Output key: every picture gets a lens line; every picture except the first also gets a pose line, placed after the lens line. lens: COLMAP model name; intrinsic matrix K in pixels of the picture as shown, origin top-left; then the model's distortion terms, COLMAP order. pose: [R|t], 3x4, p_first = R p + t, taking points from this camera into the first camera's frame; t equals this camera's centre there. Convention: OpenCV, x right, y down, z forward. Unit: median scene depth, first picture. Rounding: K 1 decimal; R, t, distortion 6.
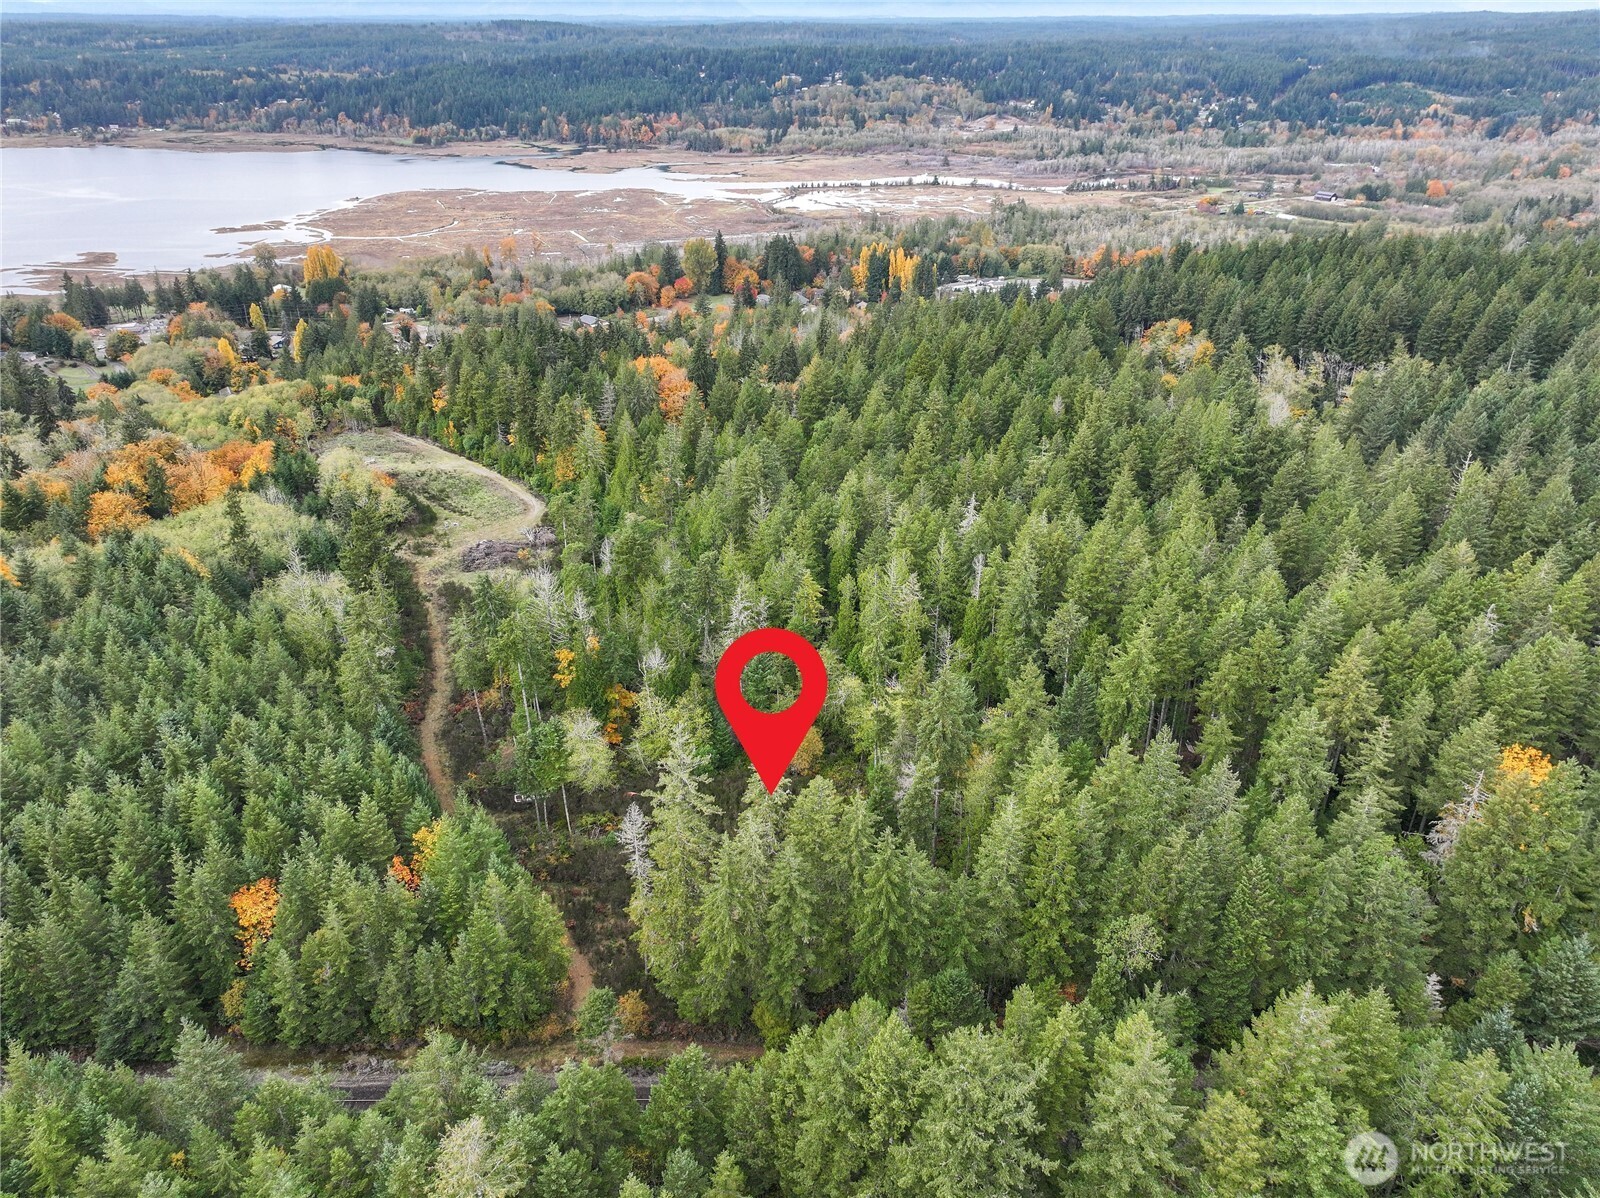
lens RADIAL K [[1124.1, 0, 804.6], [0, 1124.1, 597.9], [0, 0, 1]] dist [-0.009070, 0.023528]
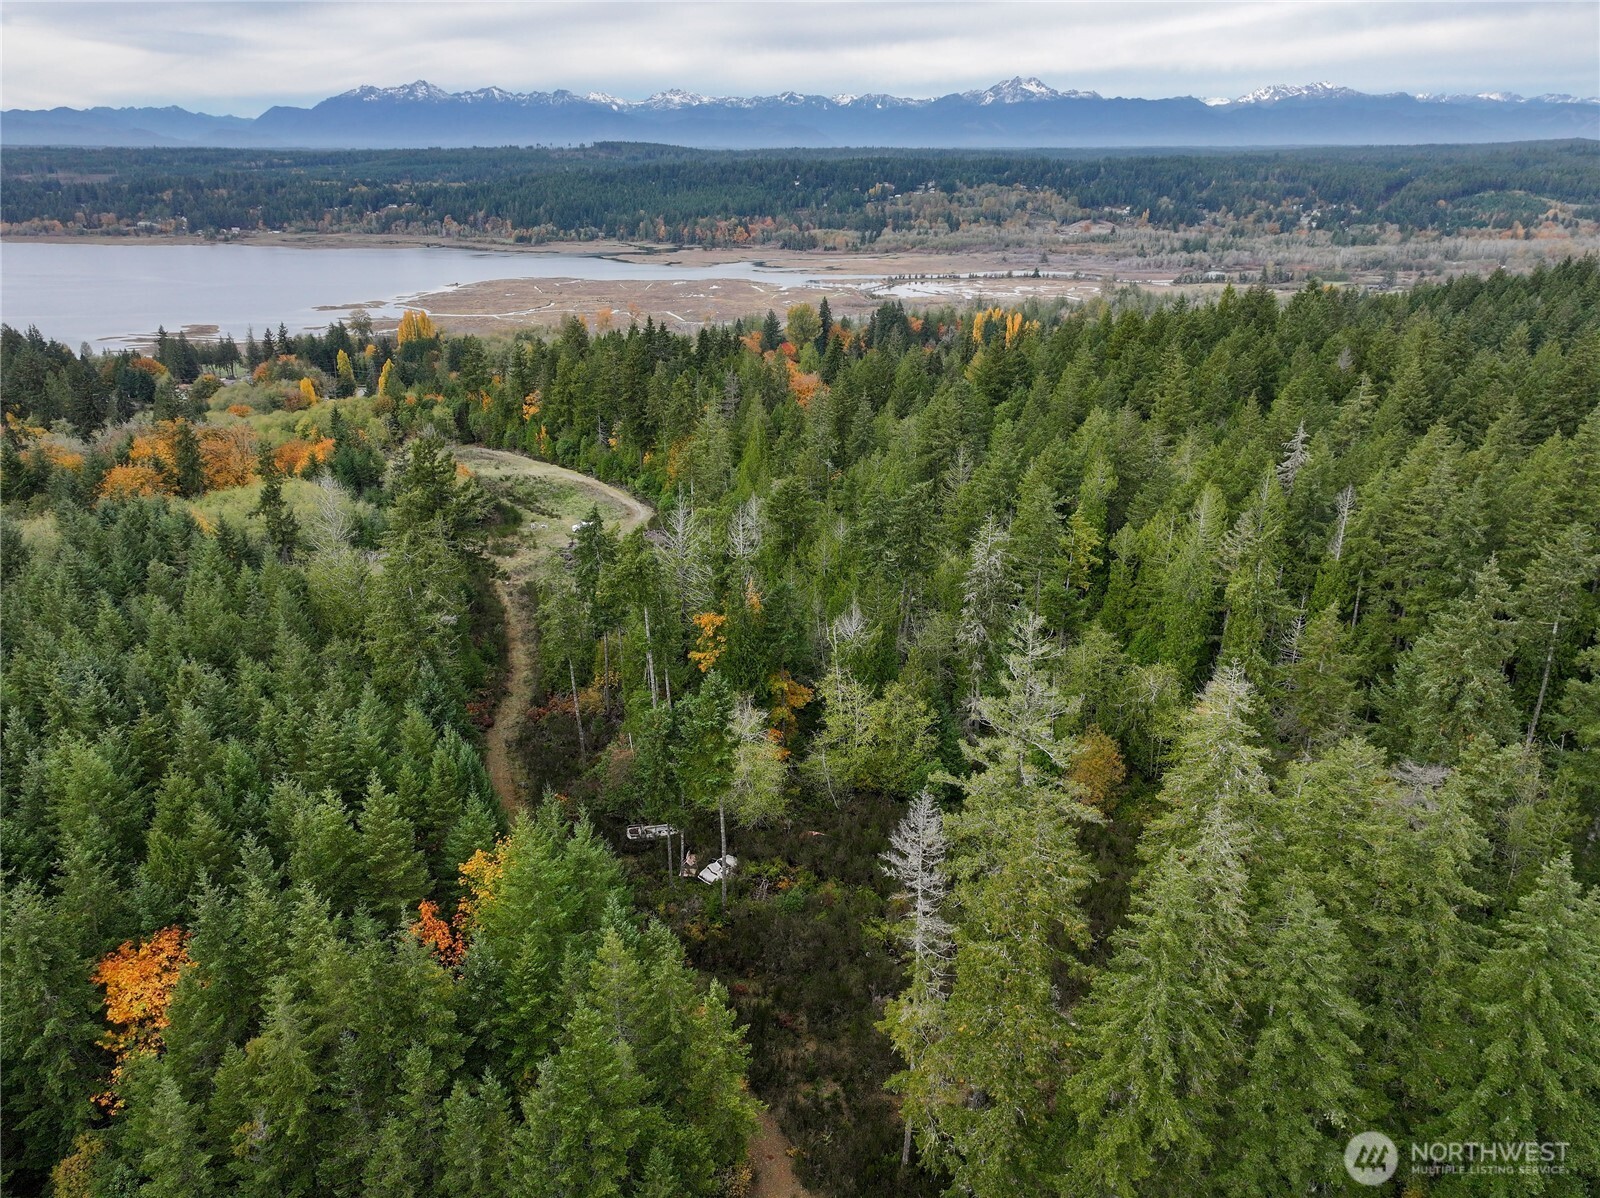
lens RADIAL K [[1124.1, 0, 804.6], [0, 1124.1, 597.9], [0, 0, 1]] dist [-0.009070, 0.023528]
pose [[0.997621, 0.024899, -0.064284, -0.025412], [-0.031193, 0.994614, -0.098838, 0.022137], [0.061477, 0.100608, 0.993025, 0.077105]]
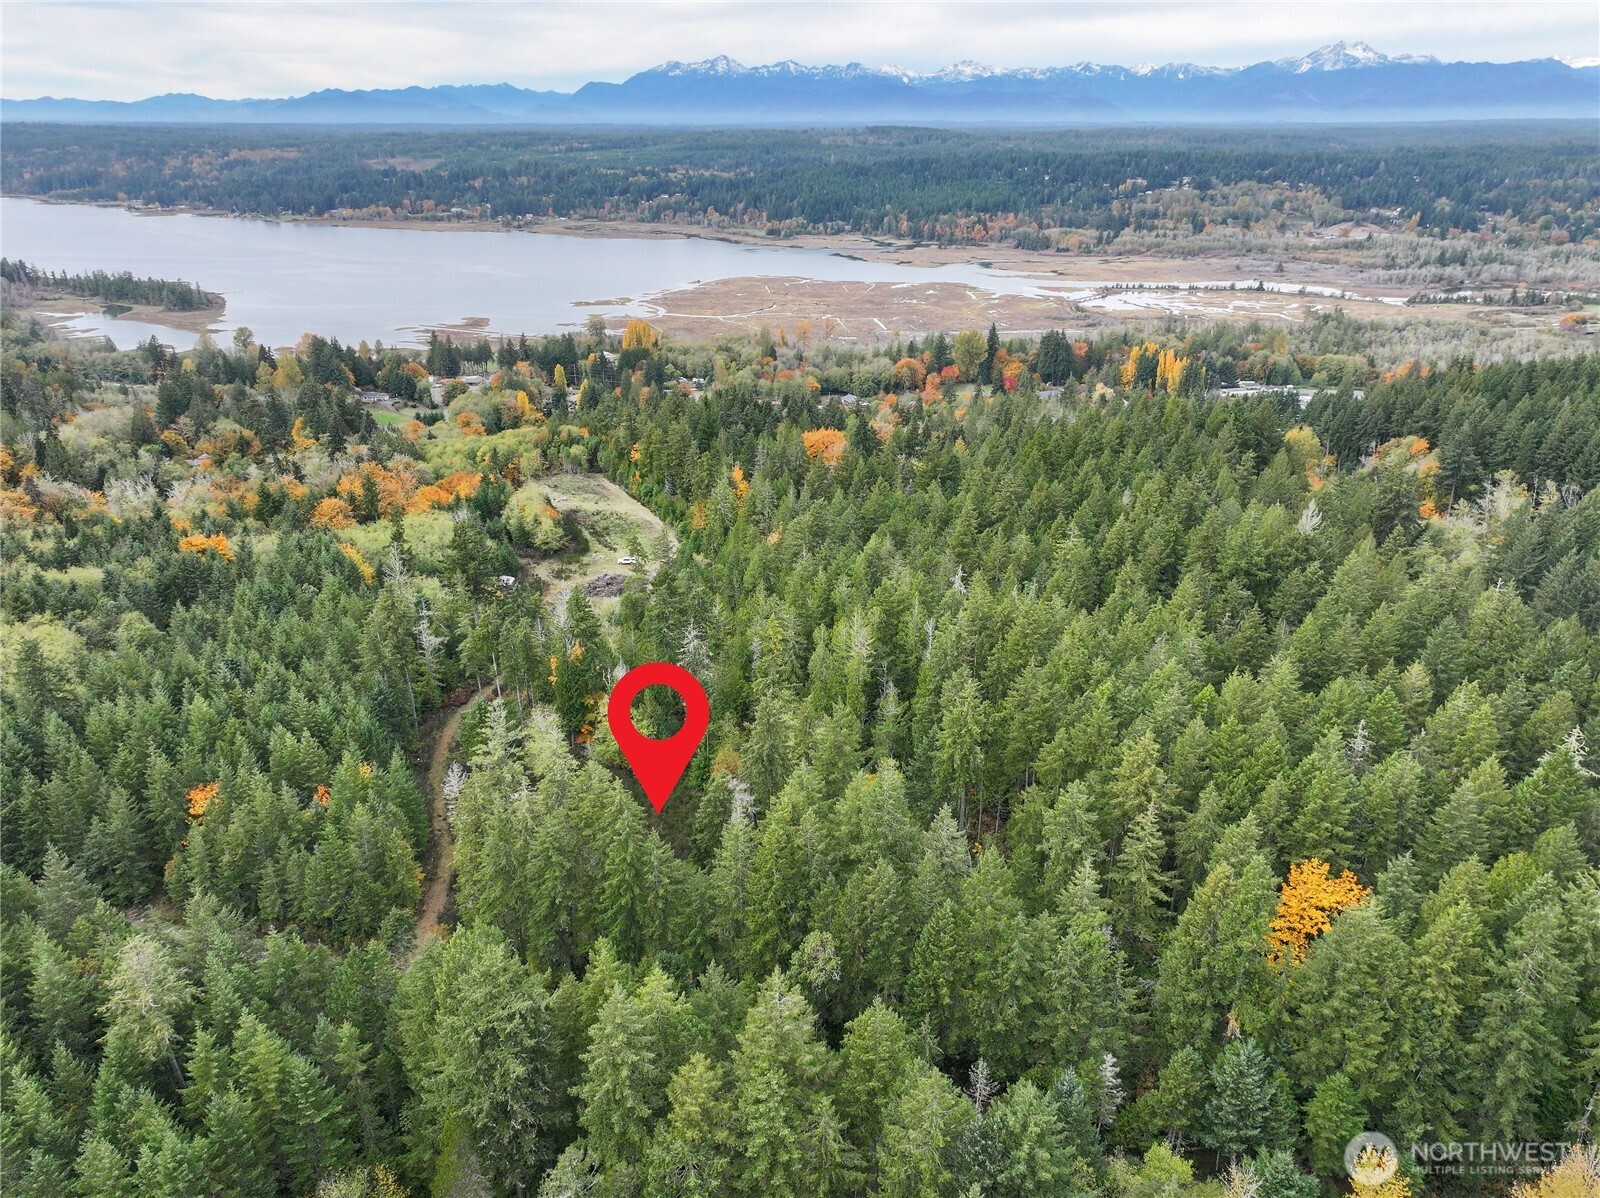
lens RADIAL K [[1124.1, 0, 804.6], [0, 1124.1, 597.9], [0, 0, 1]] dist [-0.009070, 0.023528]
pose [[0.953325, 0.116542, -0.278549, 0.074784], [-0.137702, 0.988799, -0.057580, 0.004266], [0.268718, 0.093249, 0.958694, -0.008599]]
